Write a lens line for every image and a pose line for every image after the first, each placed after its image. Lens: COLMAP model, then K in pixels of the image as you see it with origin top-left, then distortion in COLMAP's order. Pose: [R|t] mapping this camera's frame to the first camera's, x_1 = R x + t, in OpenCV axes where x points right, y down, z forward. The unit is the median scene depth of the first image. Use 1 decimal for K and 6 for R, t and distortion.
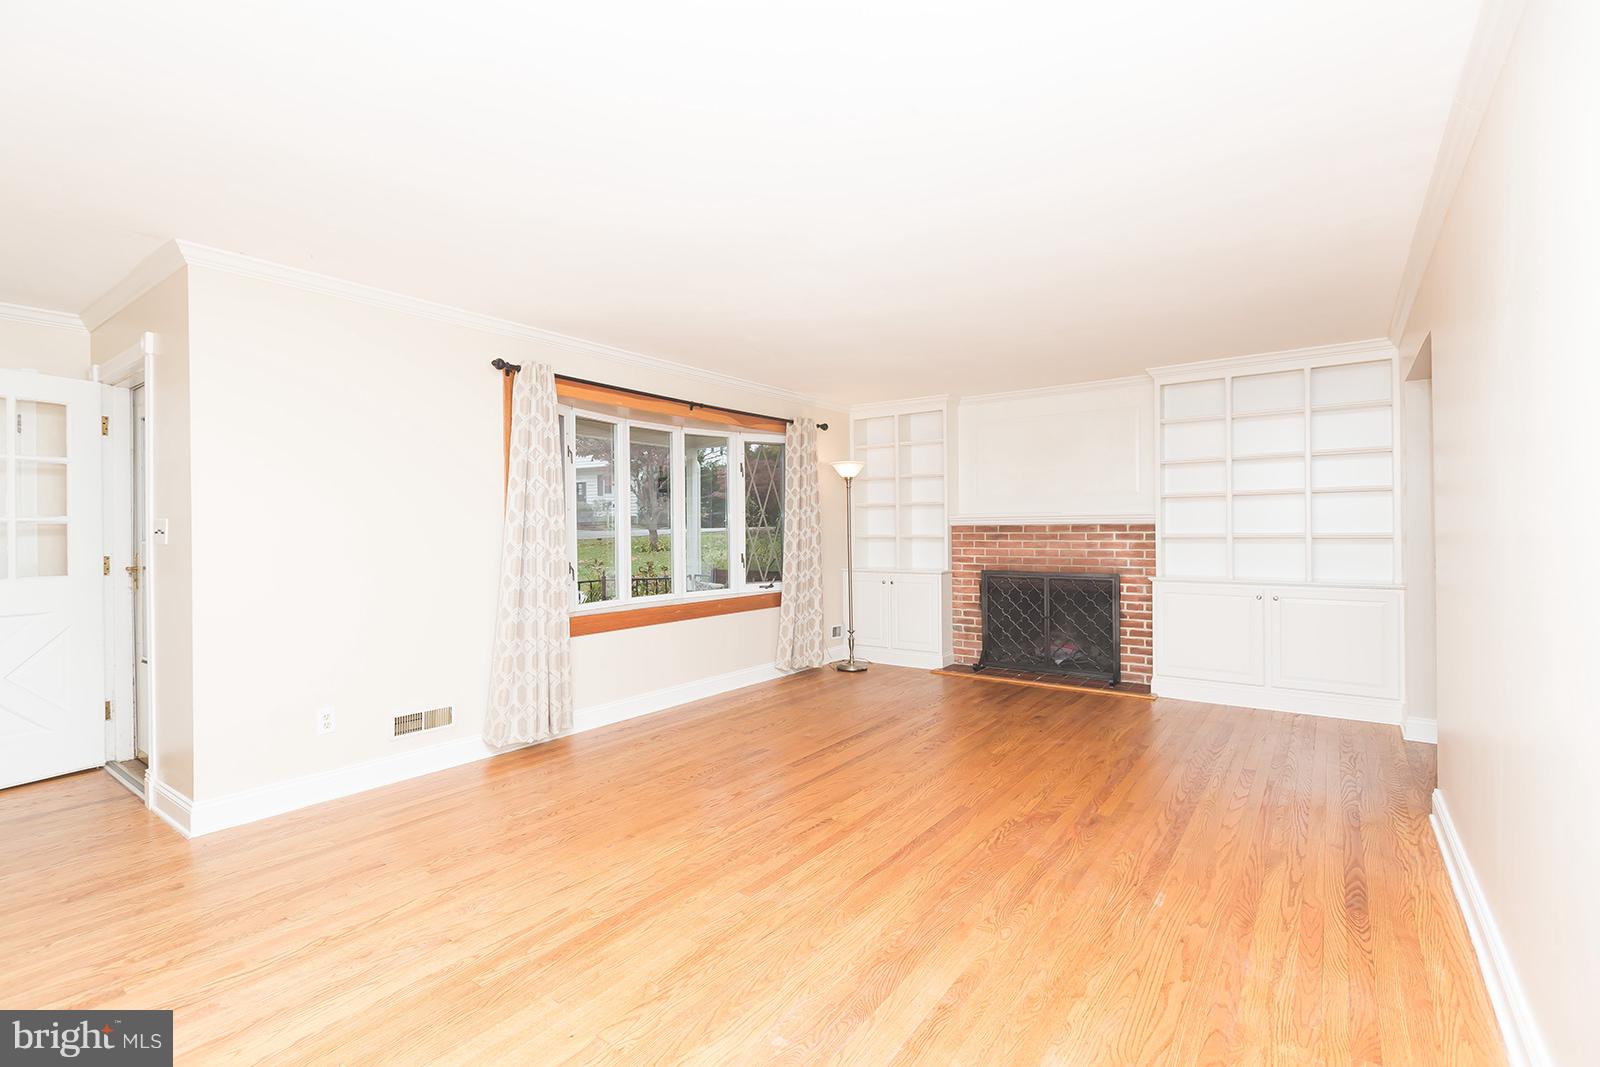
lens RADIAL K [[726.5, 0, 790.7], [0, 726.5, 526.5], [0, 0, 1]] dist [0.002401, 0.000242]
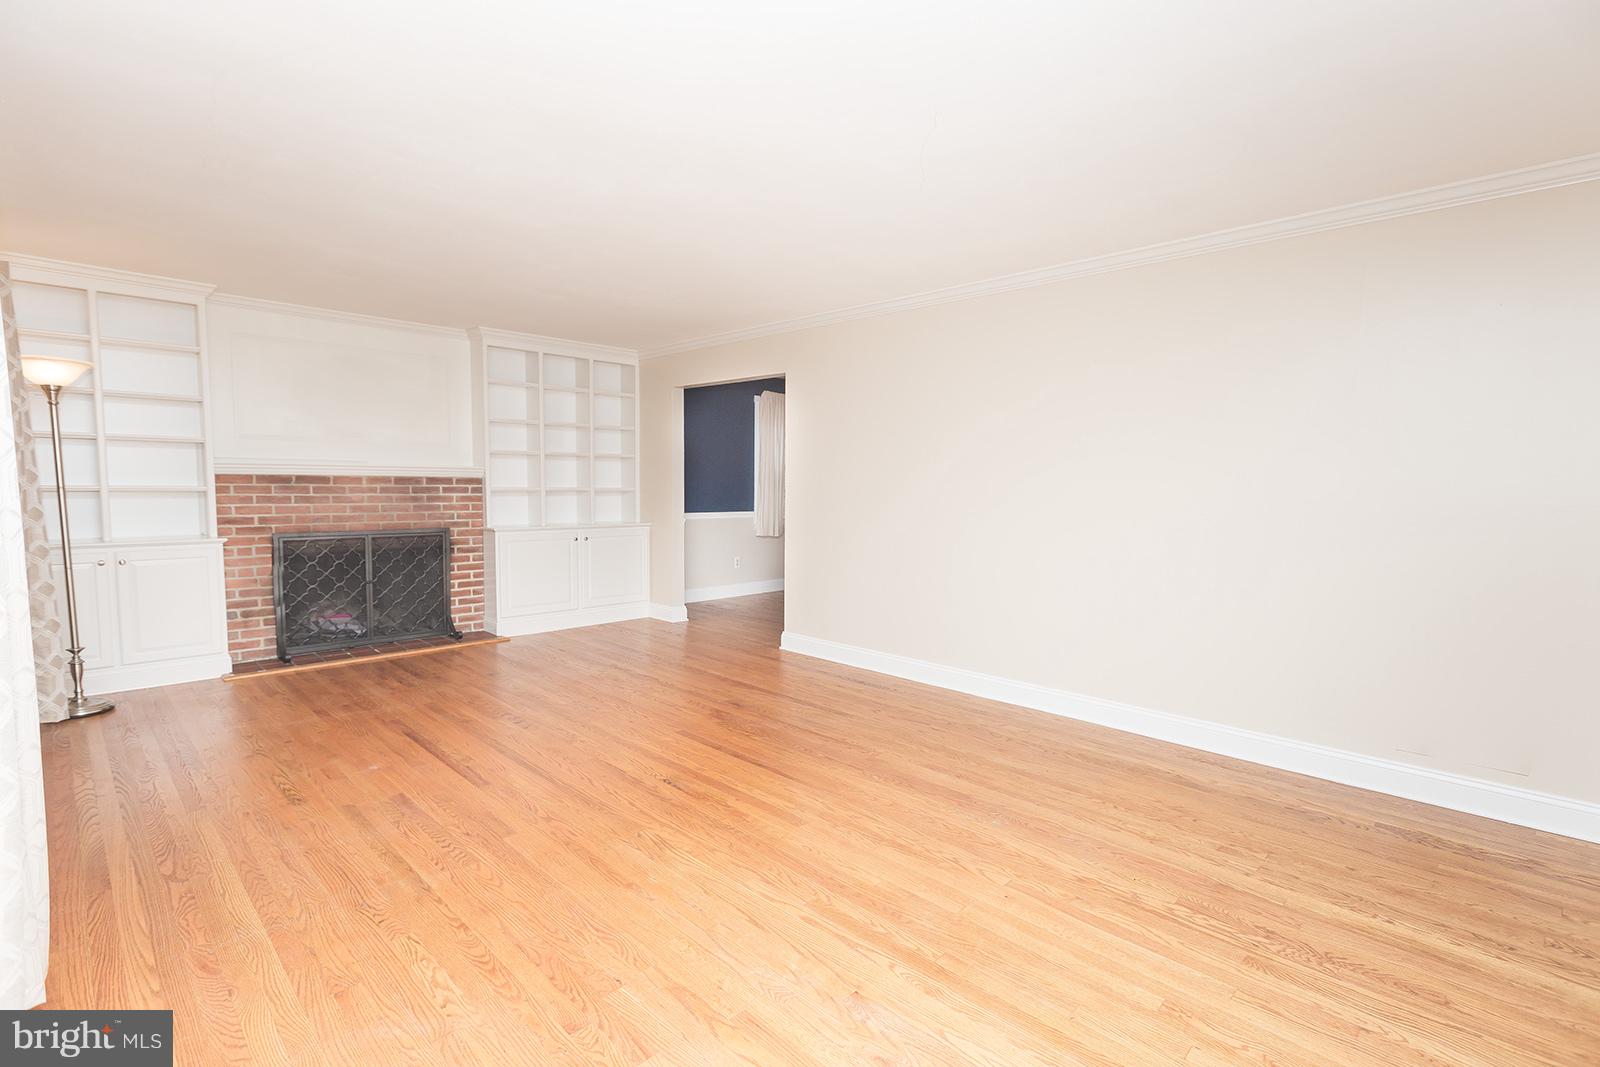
lens RADIAL K [[760.4, 0, 805.9], [0, 760.4, 542.0], [0, 0, 1]] dist [0.000517, 0.000090]
pose [[0.127535, -0.068792, 0.989446, -0.513961], [-0.017663, 0.997276, 0.071613, 0.001870], [-0.991677, -0.026610, 0.125972, 0.384297]]
